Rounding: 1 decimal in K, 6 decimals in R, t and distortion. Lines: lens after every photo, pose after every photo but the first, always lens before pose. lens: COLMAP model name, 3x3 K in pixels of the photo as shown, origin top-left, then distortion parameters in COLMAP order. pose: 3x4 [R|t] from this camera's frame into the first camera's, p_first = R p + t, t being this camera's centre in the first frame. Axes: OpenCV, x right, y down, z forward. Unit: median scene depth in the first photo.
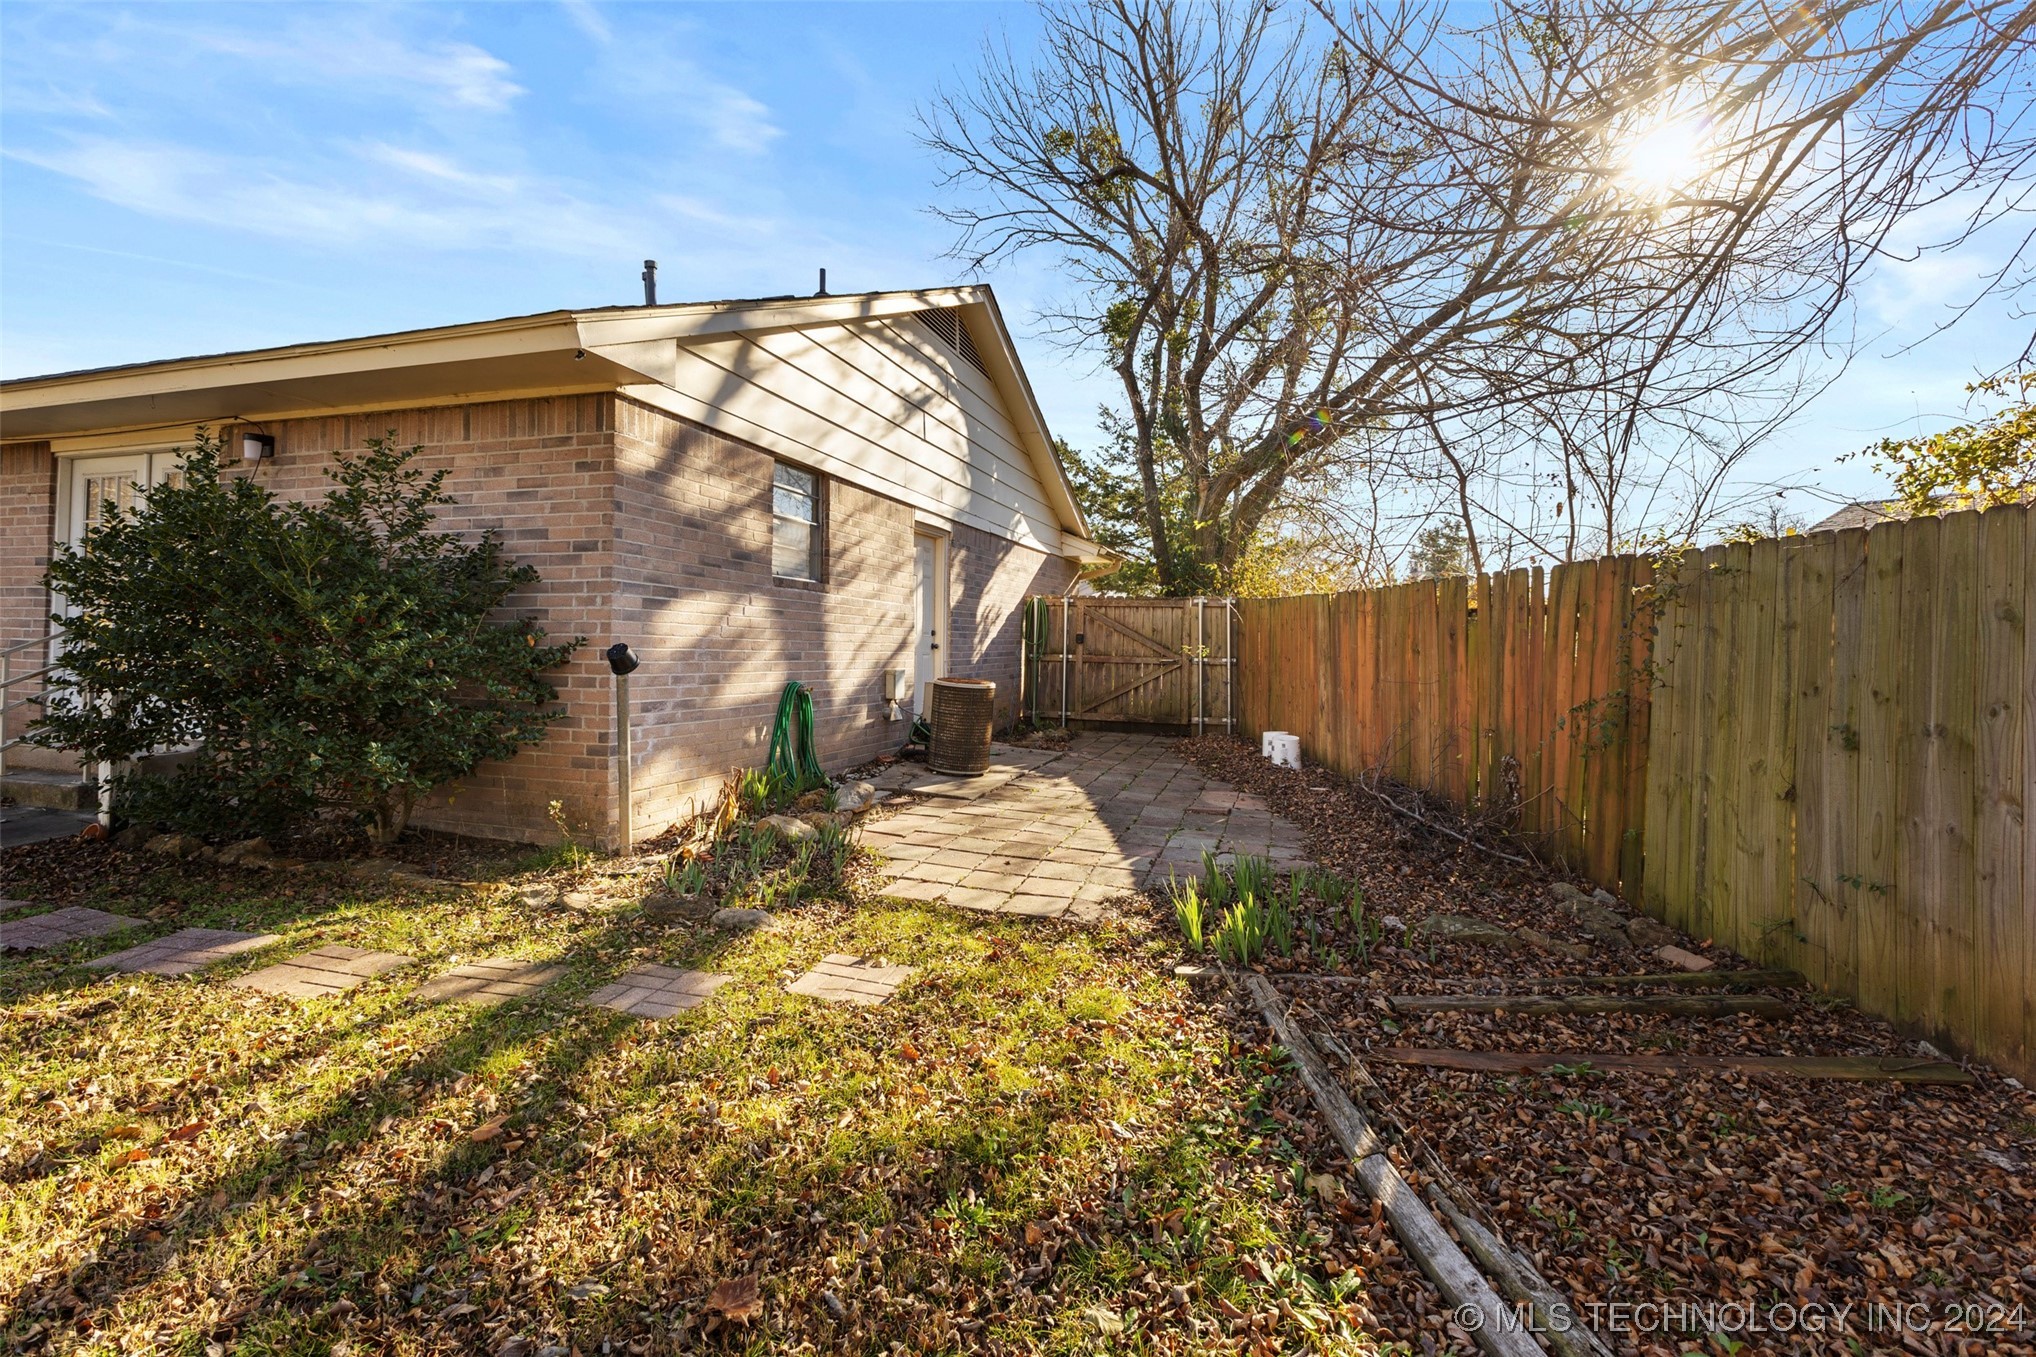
lens RADIAL K [[878.6, 0, 1021.2], [0, 878.6, 669.9], [0, 0, 1]] dist [0.014404, -0.004574]
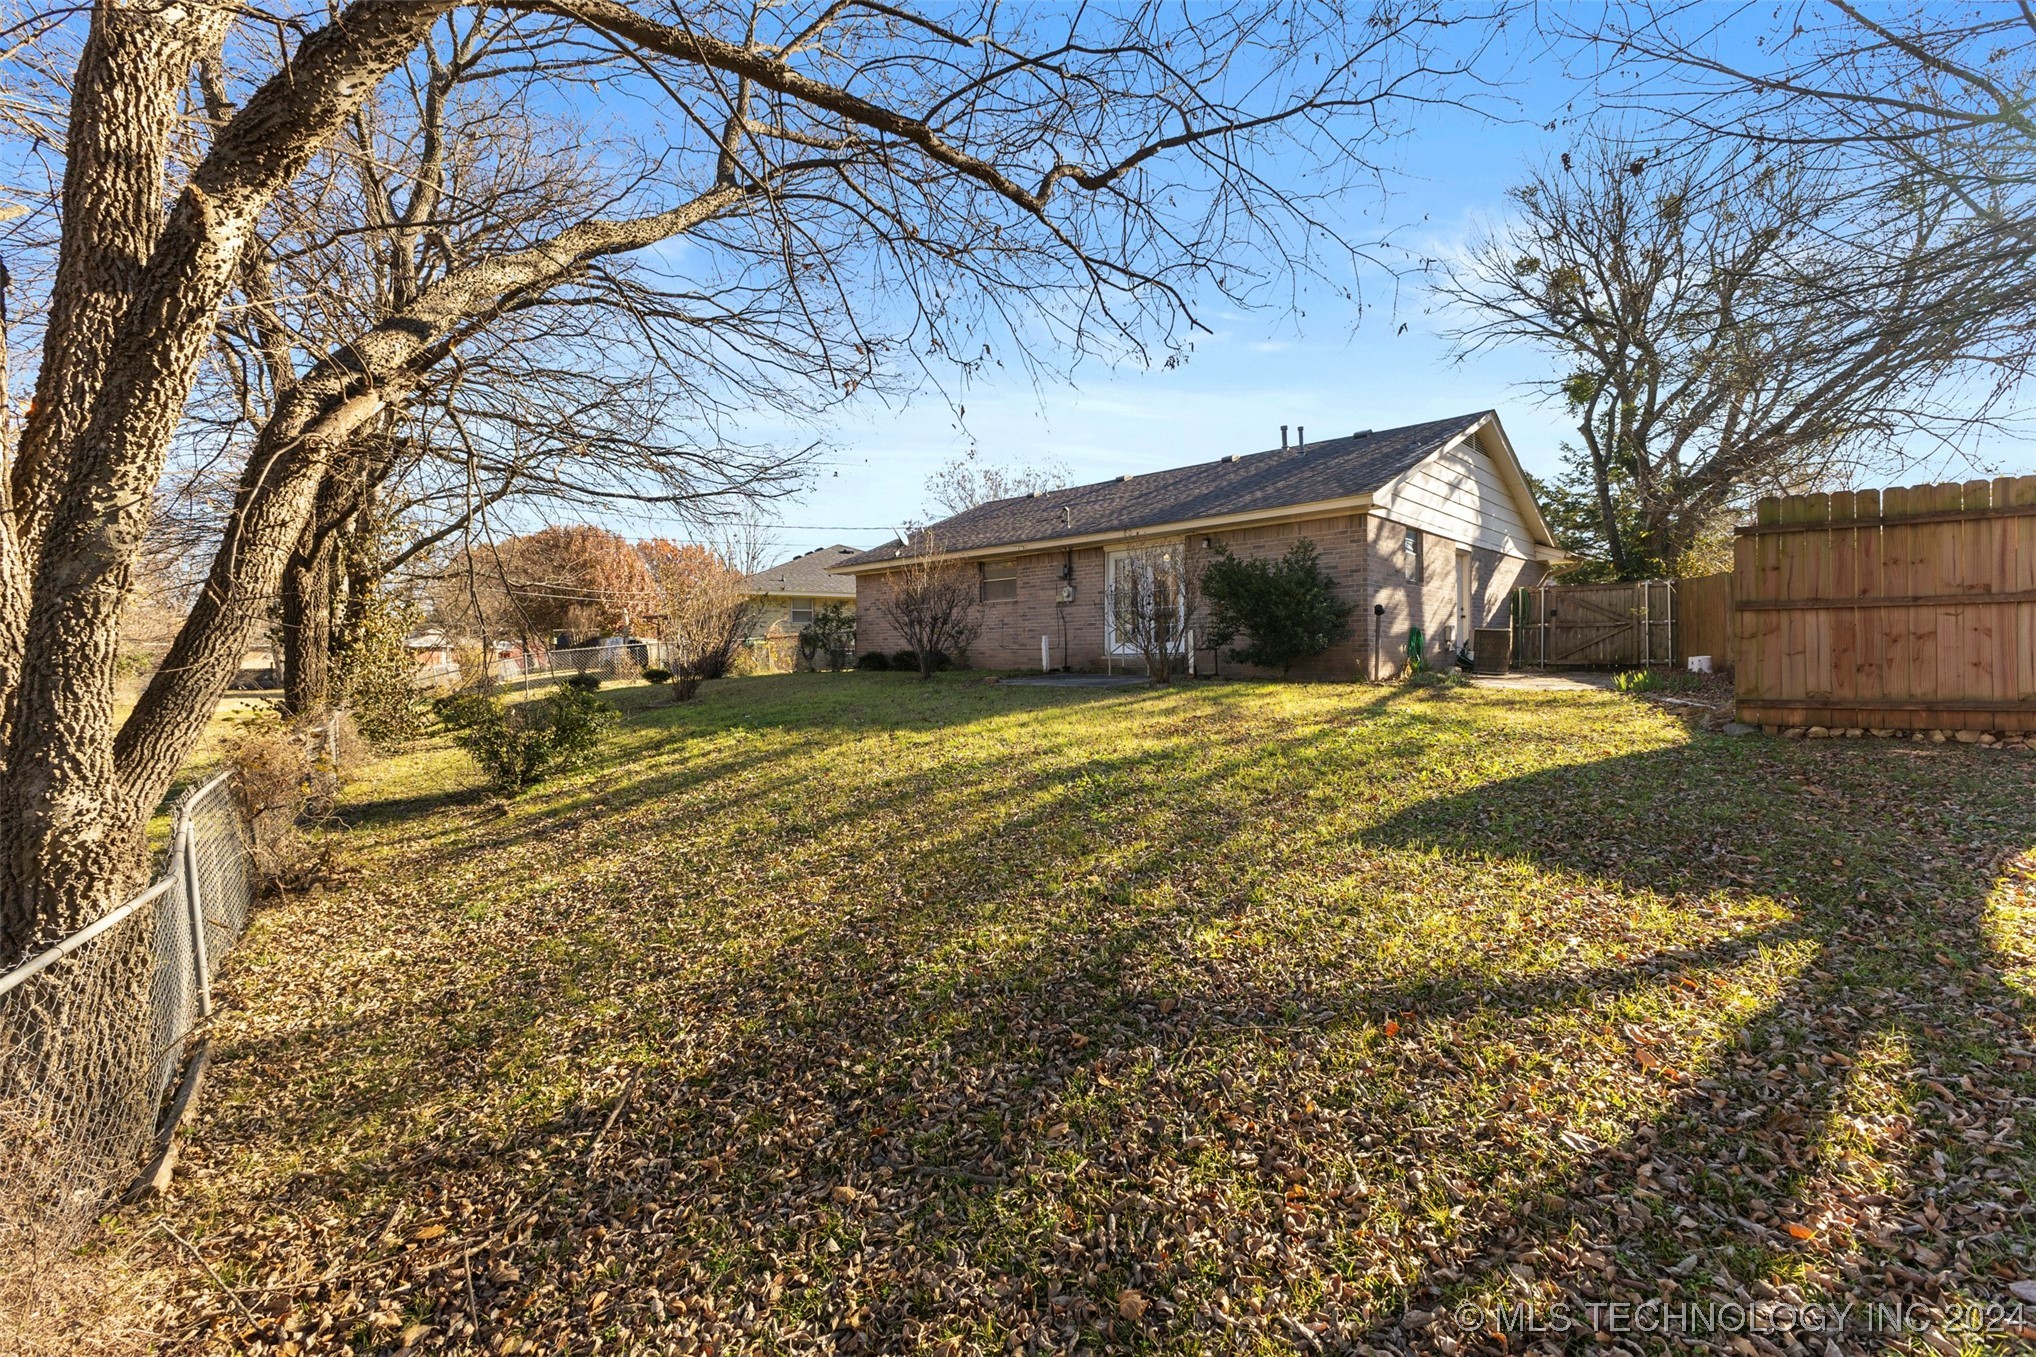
lens RADIAL K [[878.6, 0, 1017.6], [0, 878.6, 683.6], [0, 0, 1]] dist [0.014404, -0.004574]
pose [[0.901612, -0.009021, -0.432451, -0.103501], [0.006067, 0.999948, -0.008210, 0.087947], [0.432503, 0.004779, 0.901620, -0.745415]]
